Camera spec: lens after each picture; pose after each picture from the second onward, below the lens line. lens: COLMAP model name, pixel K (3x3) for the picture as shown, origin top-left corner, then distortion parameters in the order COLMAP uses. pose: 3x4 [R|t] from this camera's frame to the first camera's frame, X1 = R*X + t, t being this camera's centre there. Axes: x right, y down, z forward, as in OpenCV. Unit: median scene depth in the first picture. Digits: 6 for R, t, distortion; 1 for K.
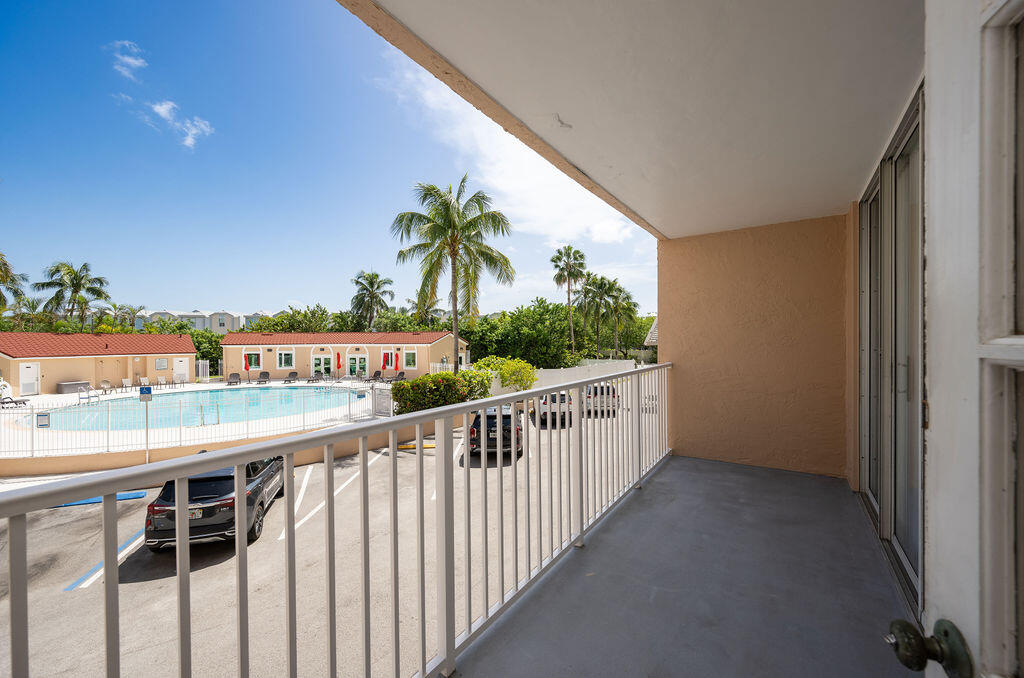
lens RADIAL K [[405.3, 0, 516.0], [0, 405.3, 343.3], [0, 0, 1]] dist [-0.007907, 0.000136]
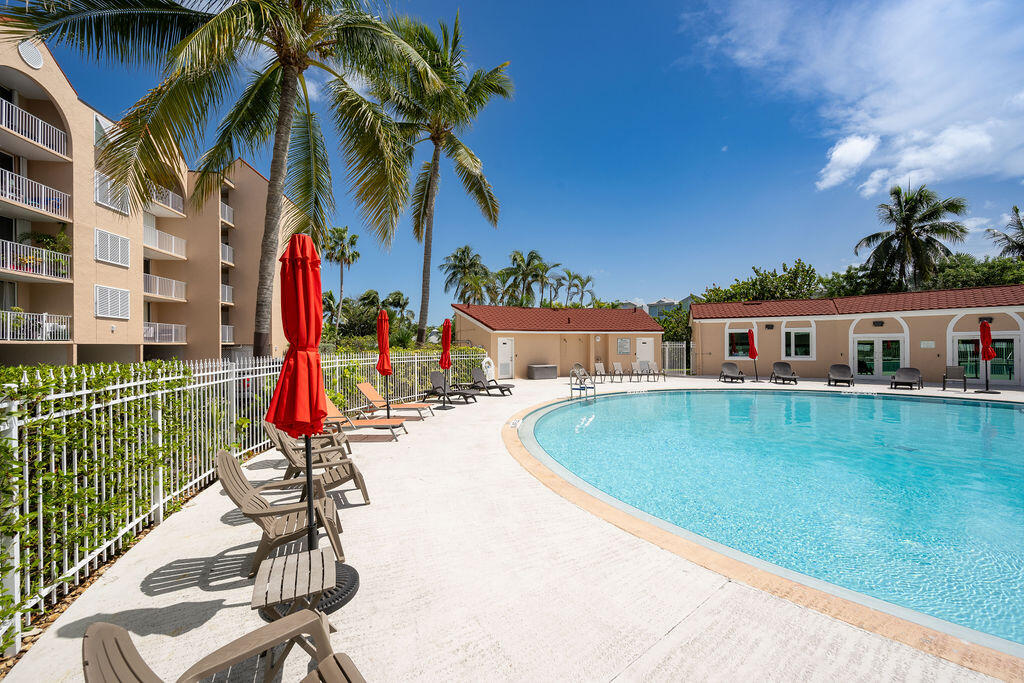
lens RADIAL K [[401.9, 0, 512.8], [0, 401.9, 347.6], [0, 0, 1]] dist [-0.002036, -0.000107]
pose [[0.686578, 0.007426, -0.727018, -0.498980], [-0.003108, 0.999969, 0.007280, 0.050126], [0.727050, -0.002739, 0.686579, 0.369758]]
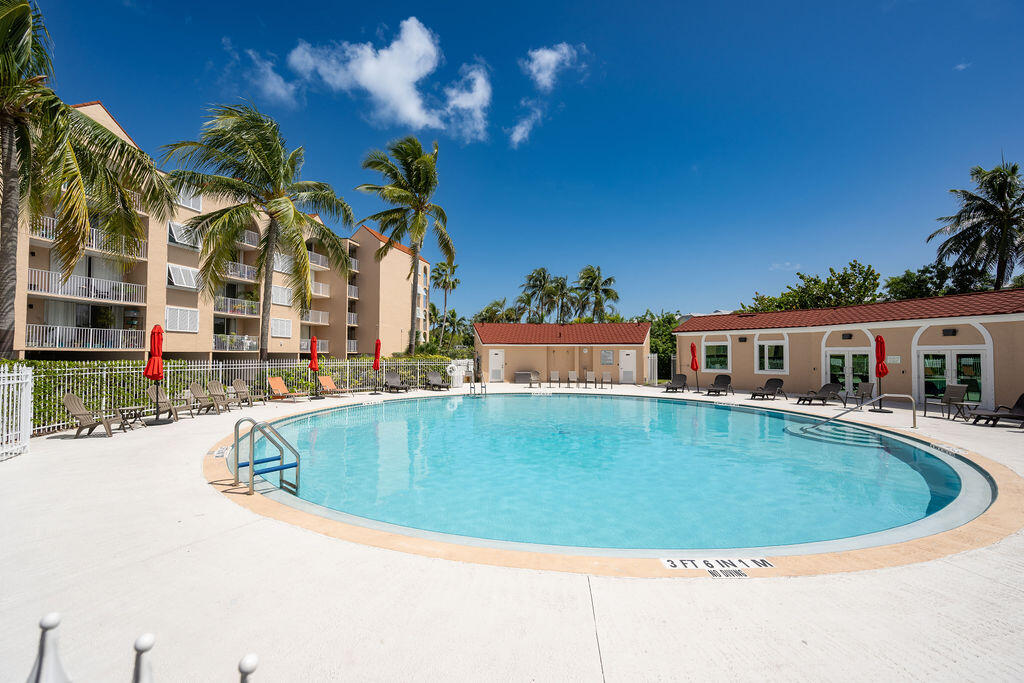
lens RADIAL K [[401.9, 0, 505.8], [0, 401.9, 346.0], [0, 0, 1]] dist [-0.002036, -0.000107]
pose [[0.334172, -0.011582, -0.942441, -0.200041], [-0.010482, 0.999817, -0.016003, 0.044480], [0.942454, 0.015226, 0.333989, 0.546385]]
